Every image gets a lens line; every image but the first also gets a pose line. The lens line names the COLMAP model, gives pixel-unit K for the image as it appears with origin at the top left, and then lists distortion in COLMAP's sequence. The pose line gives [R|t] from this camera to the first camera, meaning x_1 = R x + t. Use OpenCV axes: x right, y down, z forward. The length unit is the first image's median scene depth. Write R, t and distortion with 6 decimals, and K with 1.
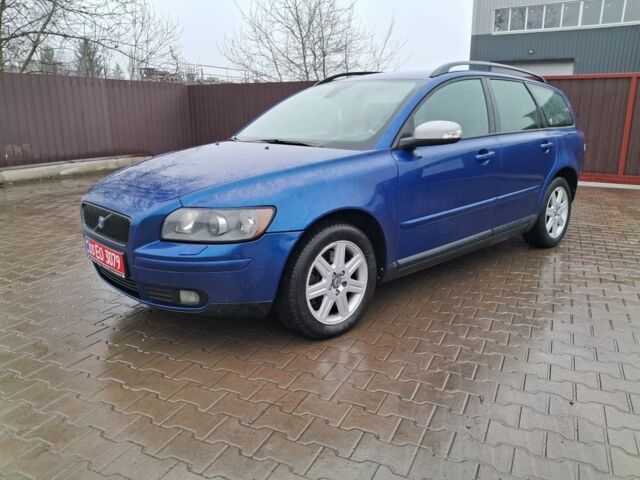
lens RADIAL K [[518.1, 0, 321.5], [0, 518.1, 244.9], [0, 0, 1]] dist [0.011111, -0.013639]
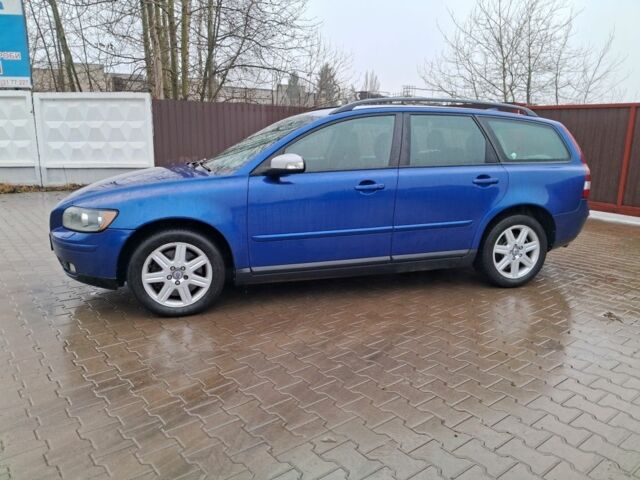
lens RADIAL K [[518.1, 0, 321.2], [0, 518.1, 236.8], [0, 0, 1]] dist [0.011111, -0.013639]
pose [[0.895462, 0.112066, -0.430801, 0.835829], [-0.131645, 0.991171, -0.015799, -0.044526], [0.425227, 0.070860, 0.902309, -0.013473]]
